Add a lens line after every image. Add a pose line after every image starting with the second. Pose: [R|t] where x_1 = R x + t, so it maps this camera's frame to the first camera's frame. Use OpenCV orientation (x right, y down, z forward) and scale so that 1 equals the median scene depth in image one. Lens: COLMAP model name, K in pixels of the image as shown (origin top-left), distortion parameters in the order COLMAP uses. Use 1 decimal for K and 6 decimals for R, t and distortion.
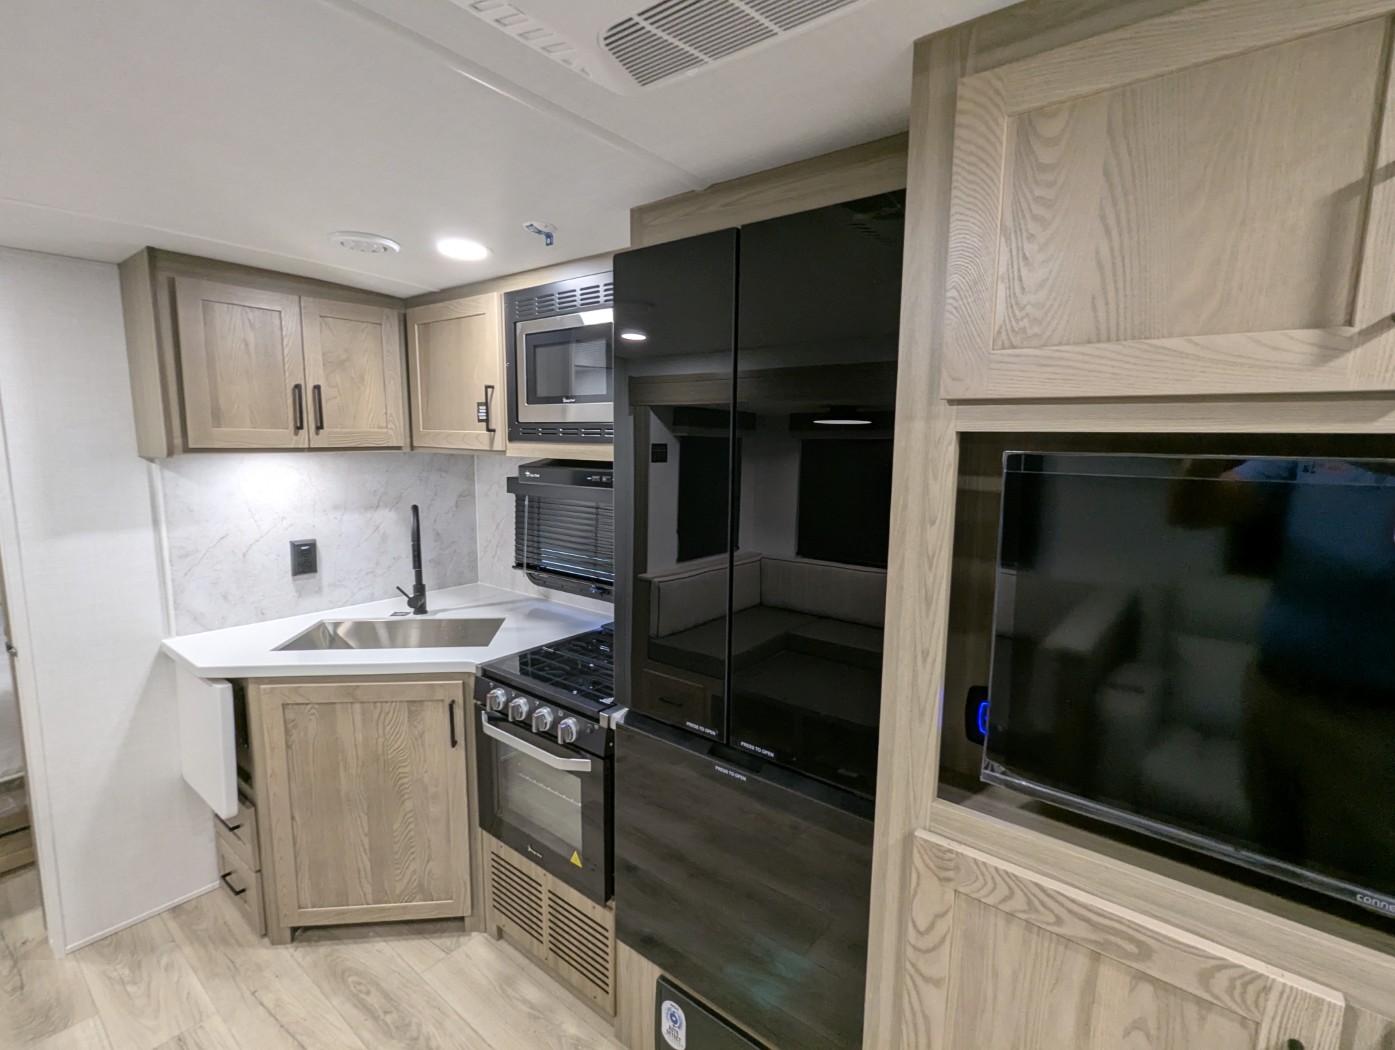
lens RADIAL K [[661.2, 0, 695.6], [0, 661.2, 528.4], [0, 0, 1]] dist [-0.000803, 0.001582]
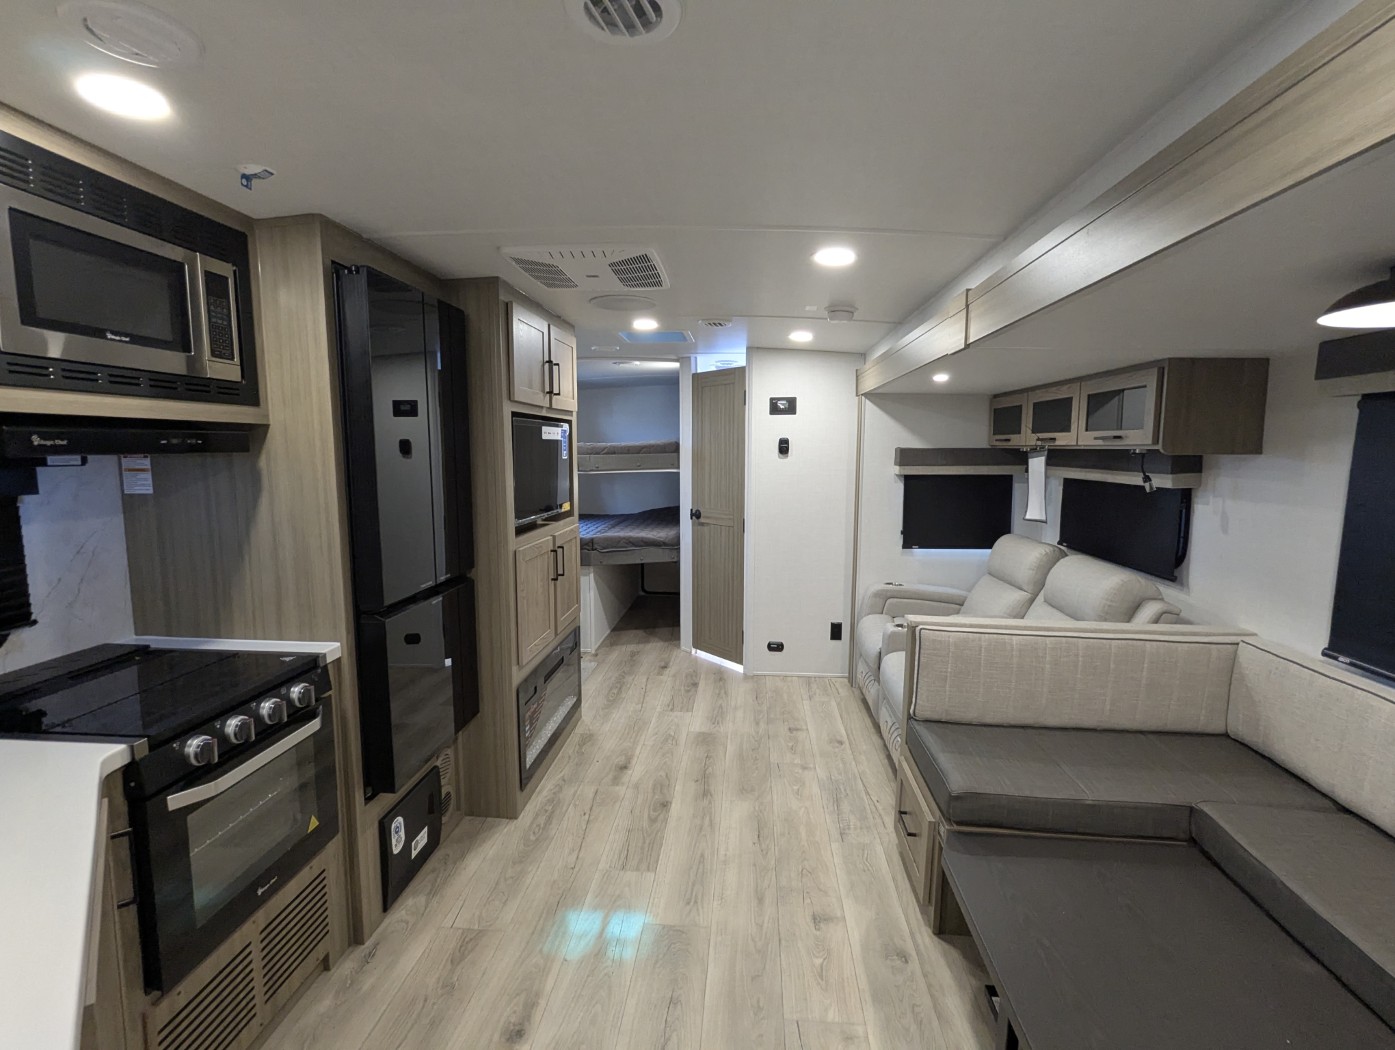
lens RADIAL K [[661.2, 0, 695.6], [0, 661.2, 528.4], [0, 0, 1]] dist [-0.000803, 0.001582]
pose [[-0.557678, -0.116069, 0.821902, -1.070341], [0.103449, 0.972737, 0.207562, -0.065657], [-0.823586, 0.200778, -0.530467, 0.815945]]
